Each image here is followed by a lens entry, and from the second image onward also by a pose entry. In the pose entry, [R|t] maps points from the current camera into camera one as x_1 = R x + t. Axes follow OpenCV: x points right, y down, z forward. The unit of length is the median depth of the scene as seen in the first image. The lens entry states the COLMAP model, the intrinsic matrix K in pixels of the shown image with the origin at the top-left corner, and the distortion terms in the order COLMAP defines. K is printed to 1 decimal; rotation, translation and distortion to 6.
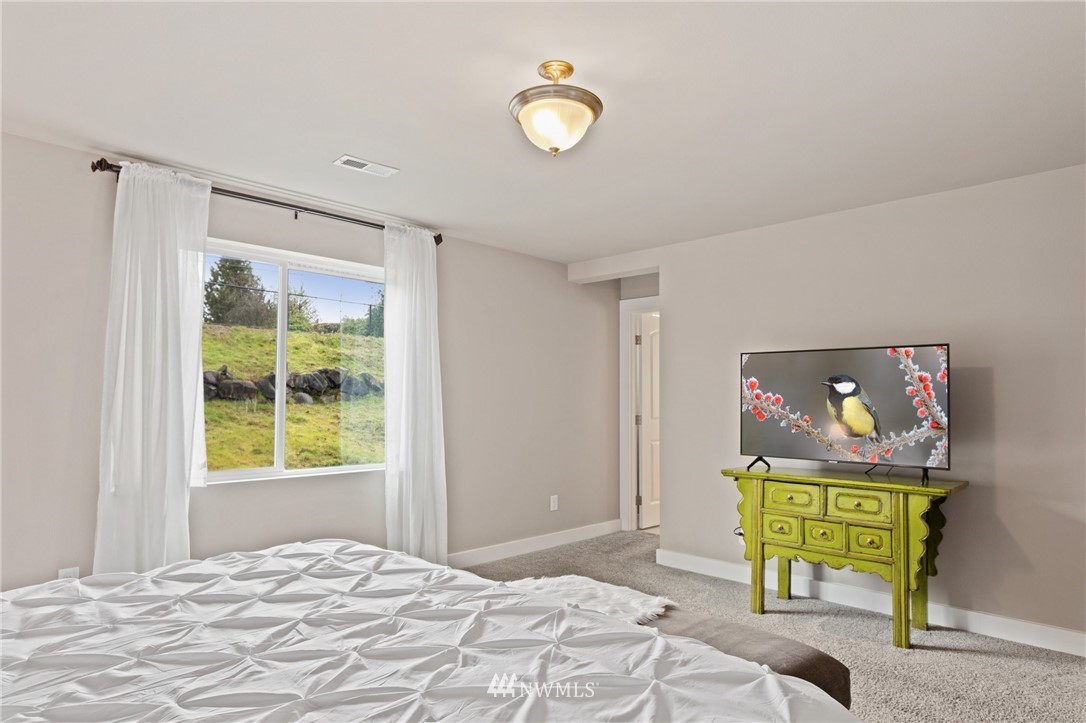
lens RADIAL K [[620.8, 0, 539.6], [0, 620.8, 379.6], [0, 0, 1]] dist [-0.006805, -0.001819]
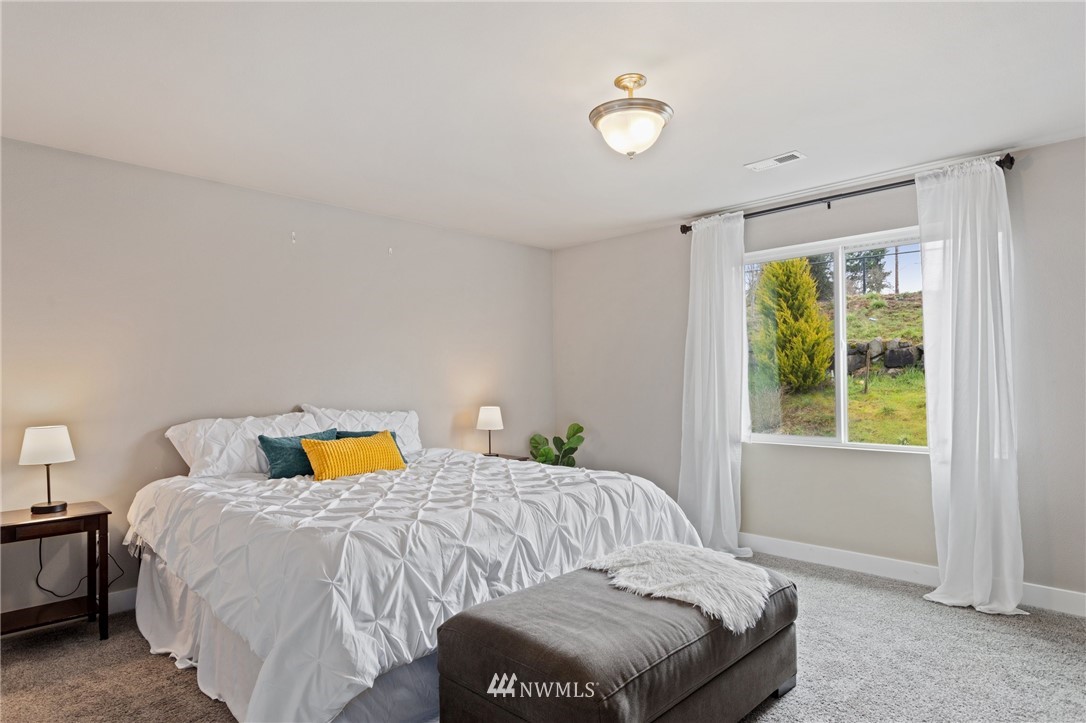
lens RADIAL K [[620.8, 0, 539.6], [0, 620.8, 379.6], [0, 0, 1]] dist [-0.006805, -0.001819]
pose [[-0.006707, -0.001766, -0.999976, 0.780693], [0.044545, 0.999005, -0.002063, 0.019596], [0.998985, -0.044558, -0.006622, 0.560371]]
